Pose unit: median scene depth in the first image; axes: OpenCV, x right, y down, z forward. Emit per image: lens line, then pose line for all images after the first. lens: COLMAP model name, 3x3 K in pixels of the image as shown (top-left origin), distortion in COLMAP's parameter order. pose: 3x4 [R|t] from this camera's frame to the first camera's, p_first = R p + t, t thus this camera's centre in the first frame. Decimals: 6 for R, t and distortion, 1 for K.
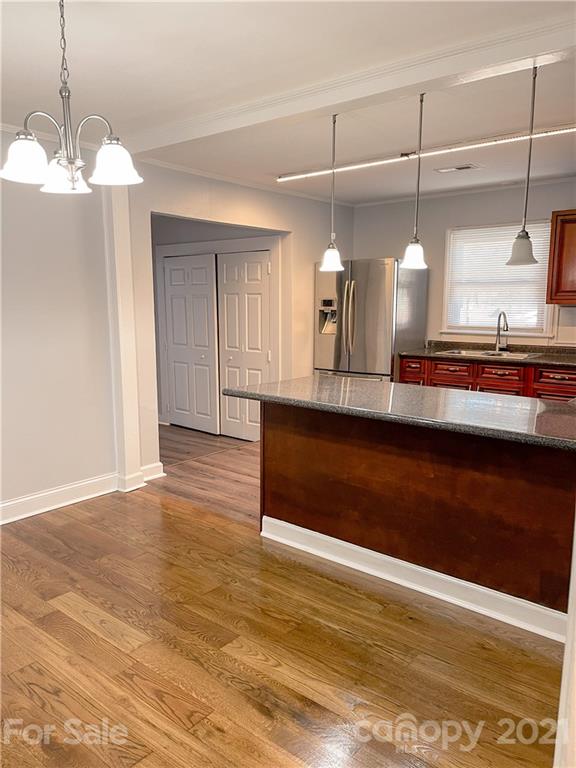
lens RADIAL K [[577.6, 0, 277.0], [0, 577.6, 382.7], [0, 0, 1]] dist [0.070694, -0.095390]
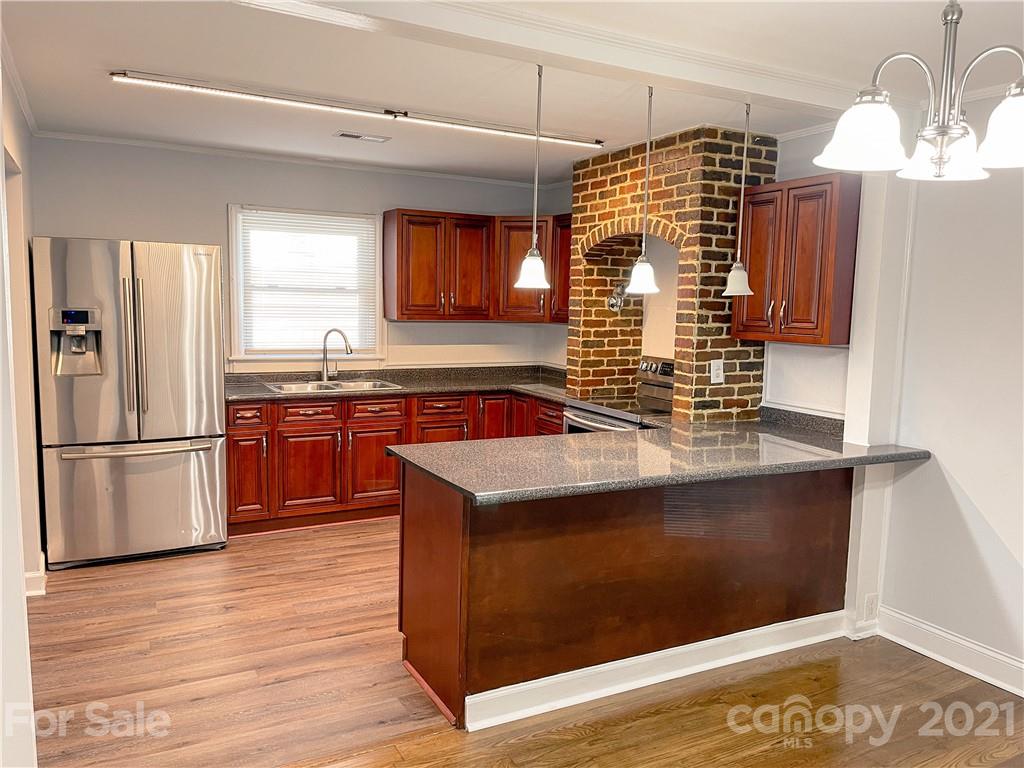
lens RADIAL K [[770.1, 0, 510.1], [0, 770.1, 383.8], [0, 0, 1]] dist [0.070694, -0.095390]
pose [[0.373560, -0.091286, 0.923103, -0.498572], [0.109101, 0.992563, 0.054004, -0.087404], [-0.921168, 0.080537, 0.380742, 0.449693]]
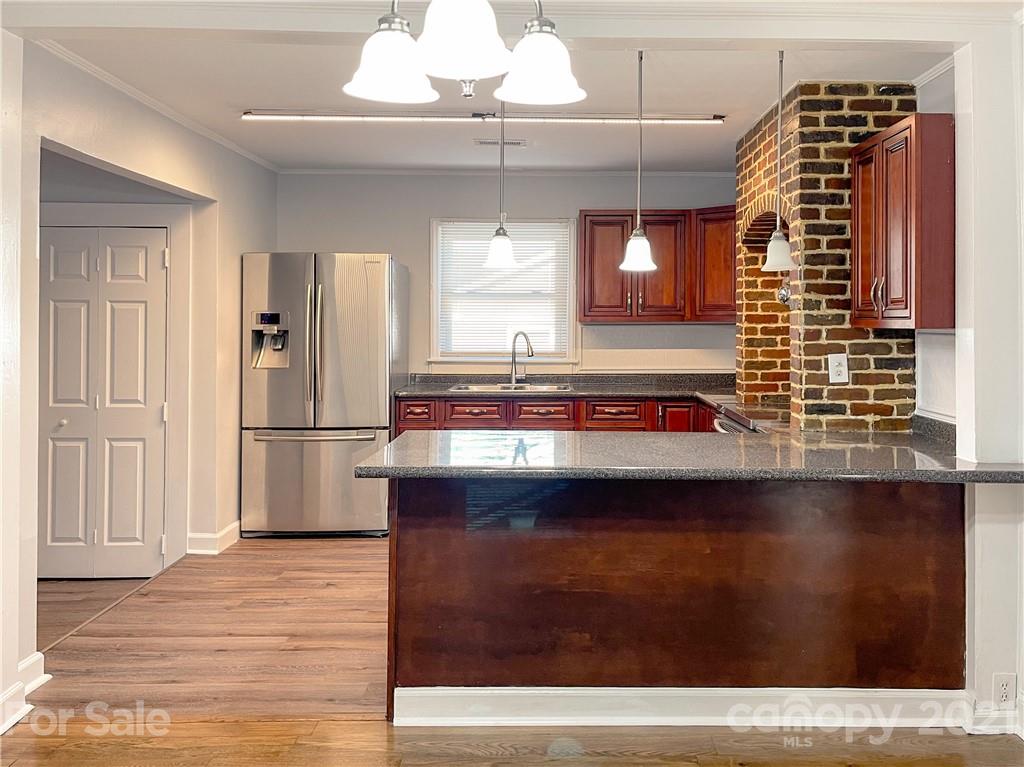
lens RADIAL K [[825.8, 0, 560.7], [0, 825.8, 315.9], [0, 0, 1]] dist [0.035521, -0.020388]
pose [[0.752156, 0.007349, 0.658944, -0.310681], [0.089305, 0.989576, -0.112974, -0.016538], [-0.652905, 0.143822, 0.743660, 0.171905]]
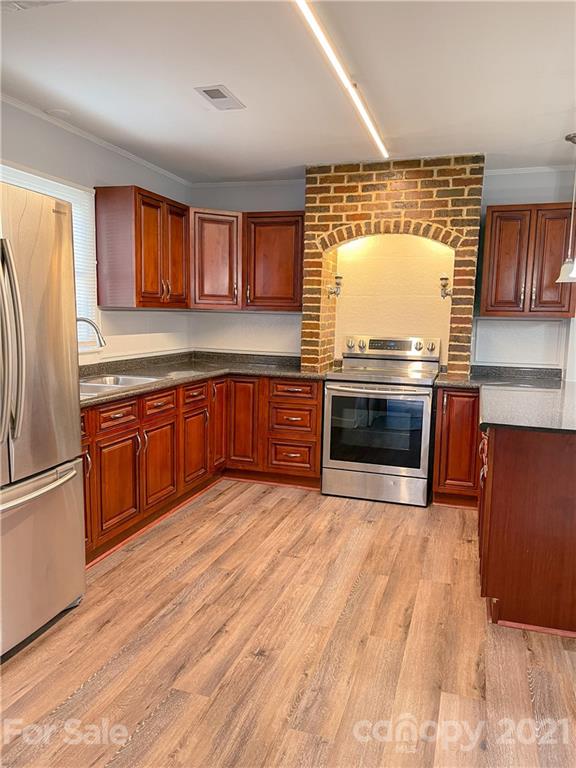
lens RADIAL K [[577.6, 0, 289.6], [0, 577.6, 386.0], [0, 0, 1]] dist [0.070694, -0.095390]
pose [[-0.380879, -0.121914, 0.916552, -0.329598], [0.113032, 0.977695, 0.177018, -0.147636], [-0.917690, 0.171022, -0.358603, 1.118520]]
